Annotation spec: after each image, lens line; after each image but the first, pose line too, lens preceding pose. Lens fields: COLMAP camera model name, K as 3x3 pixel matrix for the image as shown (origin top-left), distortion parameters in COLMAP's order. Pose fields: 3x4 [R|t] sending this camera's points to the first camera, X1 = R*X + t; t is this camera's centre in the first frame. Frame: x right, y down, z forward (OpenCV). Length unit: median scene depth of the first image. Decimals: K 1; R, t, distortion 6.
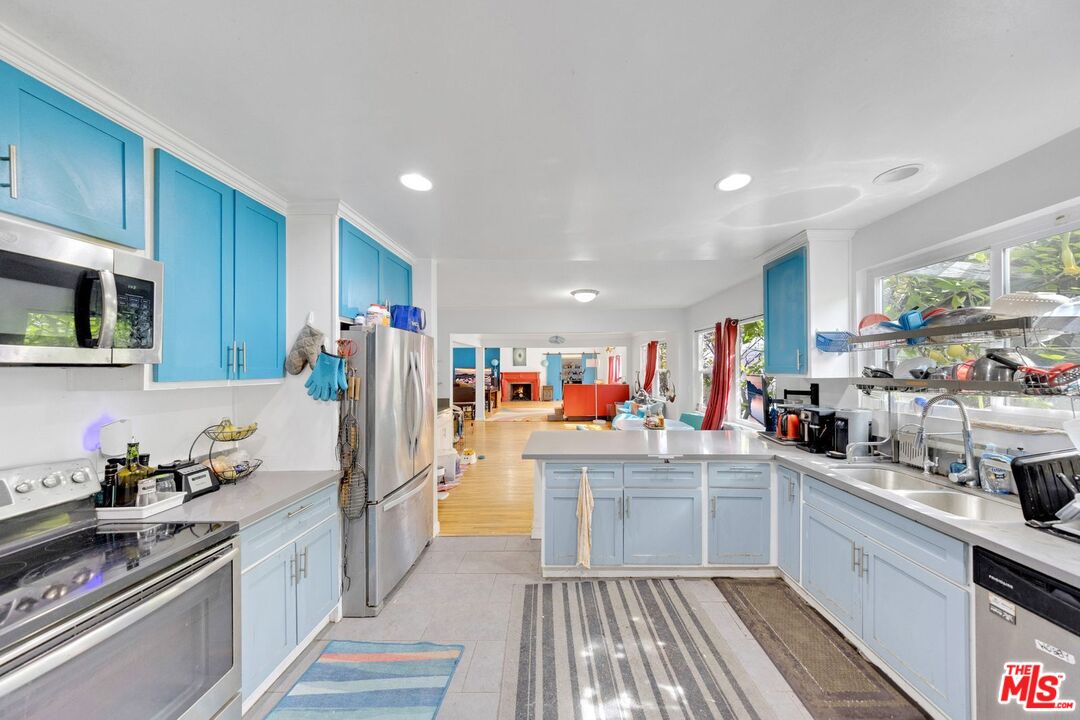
lens RADIAL K [[332.6, 0, 559.5], [0, 332.6, 368.7], [0, 0, 1]] dist [-0.000374, -0.003993]
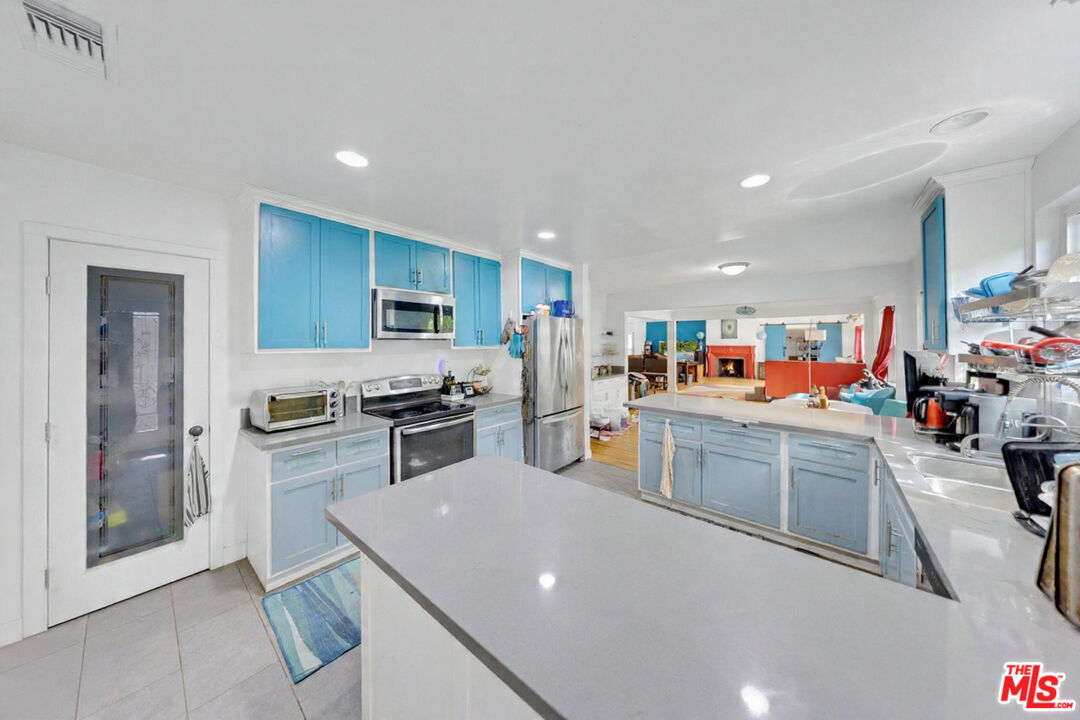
lens RADIAL K [[368.5, 0, 542.2], [0, 368.5, 356.2], [0, 0, 1]] dist [-0.001365, -0.000255]
pose [[0.744201, 0.031267, -0.667224, 0.714855], [-0.005044, 0.999138, 0.041196, 0.000102], [0.667937, -0.027293, 0.743717, -0.398706]]
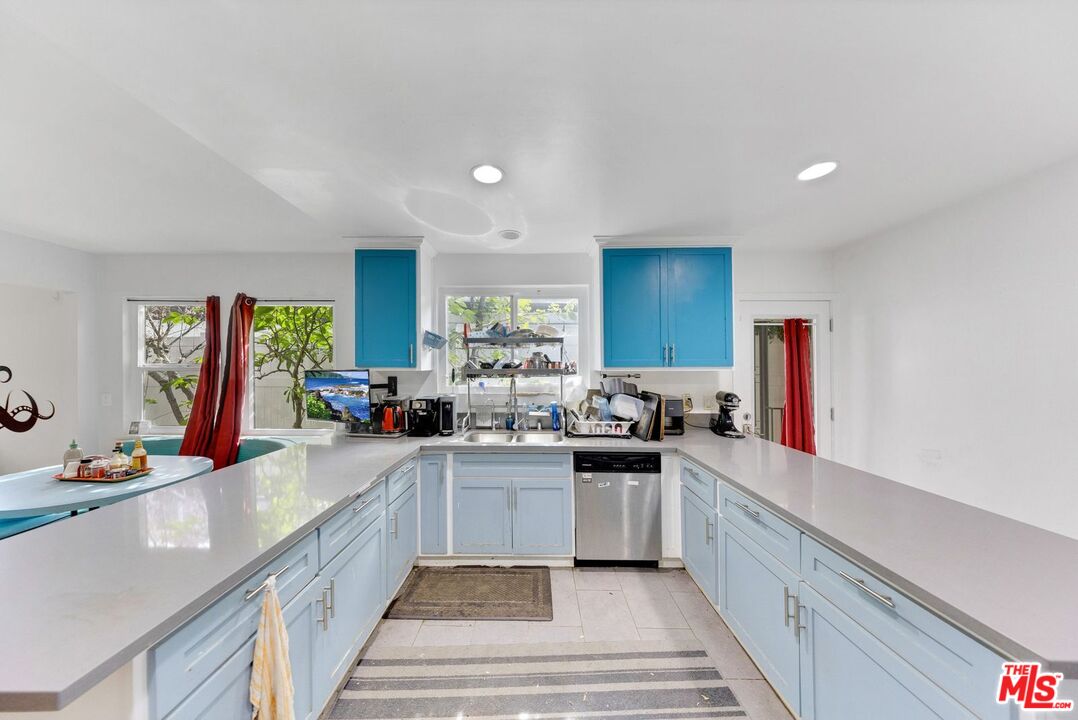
lens RADIAL K [[331.3, 0, 525.6], [0, 331.3, 362.4], [0, 0, 1]] dist [0.000697, -0.000206]
pose [[0.027750, 0.014703, 0.999507, -0.409737], [-0.000781, 0.999892, -0.014687, 0.019817], [-0.999615, -0.000373, 0.027758, 0.729485]]
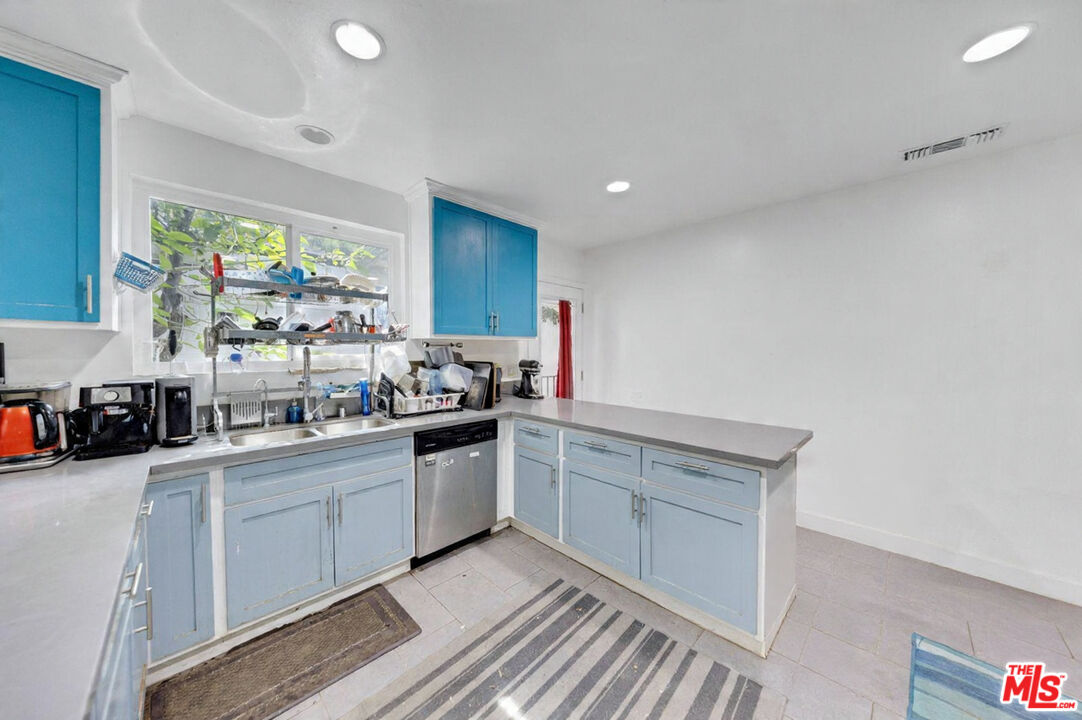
lens RADIAL K [[369.2, 0, 543.2], [0, 369.2, 356.2], [0, 0, 1]] dist [-0.001365, -0.000255]
pose [[-0.696390, -0.007399, 0.717626, -0.271742], [0.004793, 0.999877, 0.014961, 0.079486], [-0.717648, 0.013858, -0.696268, 1.069011]]
